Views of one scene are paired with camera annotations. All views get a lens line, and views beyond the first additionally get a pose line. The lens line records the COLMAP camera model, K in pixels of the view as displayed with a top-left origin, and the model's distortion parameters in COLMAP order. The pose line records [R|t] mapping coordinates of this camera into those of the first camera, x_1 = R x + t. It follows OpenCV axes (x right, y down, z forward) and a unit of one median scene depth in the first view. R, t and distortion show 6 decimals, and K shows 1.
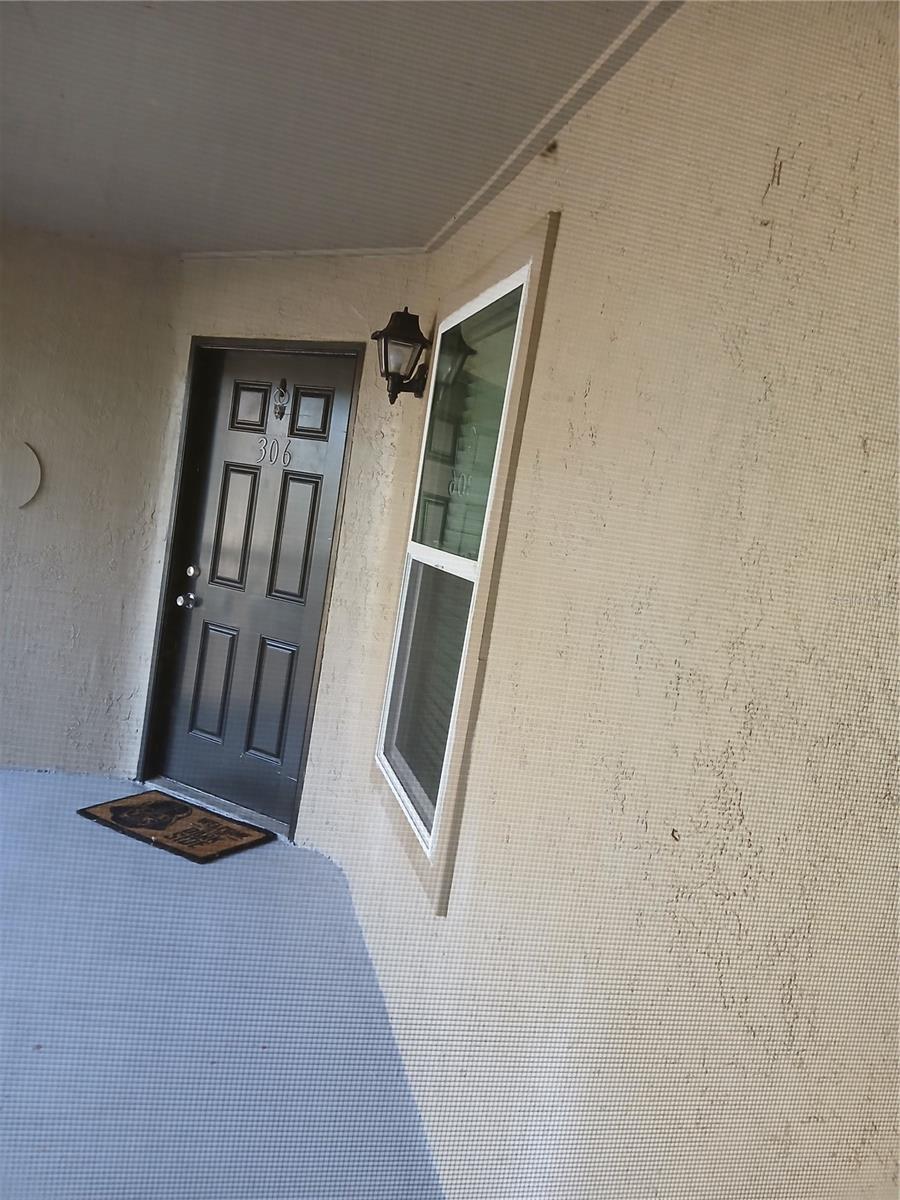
lens RADIAL K [[974.0, 0, 446.5], [0, 974.0, 596.9], [0, 0, 1]] dist [0.106179, -0.007379]
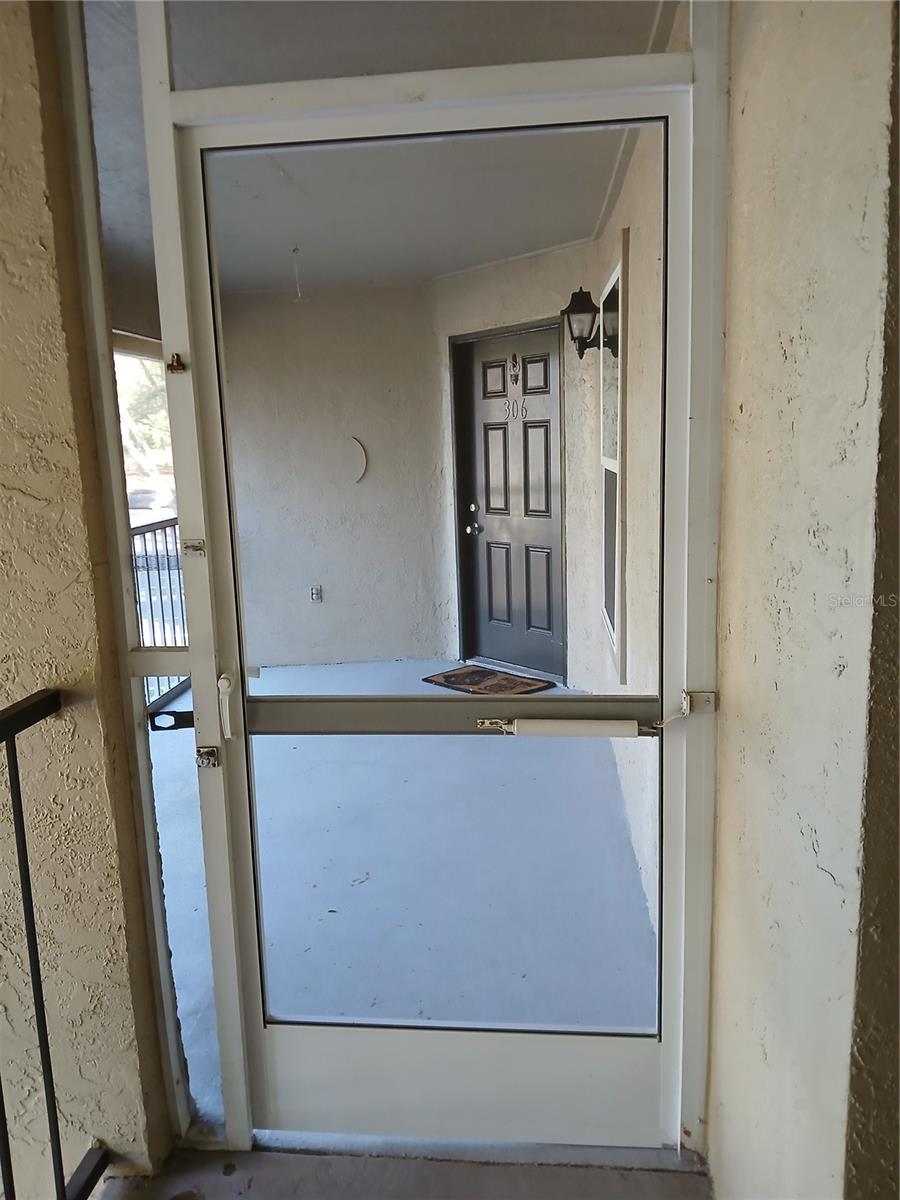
lens RADIAL K [[974.0, 0, 449.9], [0, 974.0, 602.4], [0, 0, 1]] dist [0.106179, -0.007379]
pose [[0.933215, -0.129650, -0.335114, 0.160453], [0.151727, 0.987595, 0.040442, 0.047895], [0.325713, -0.088587, 0.941309, -0.330470]]
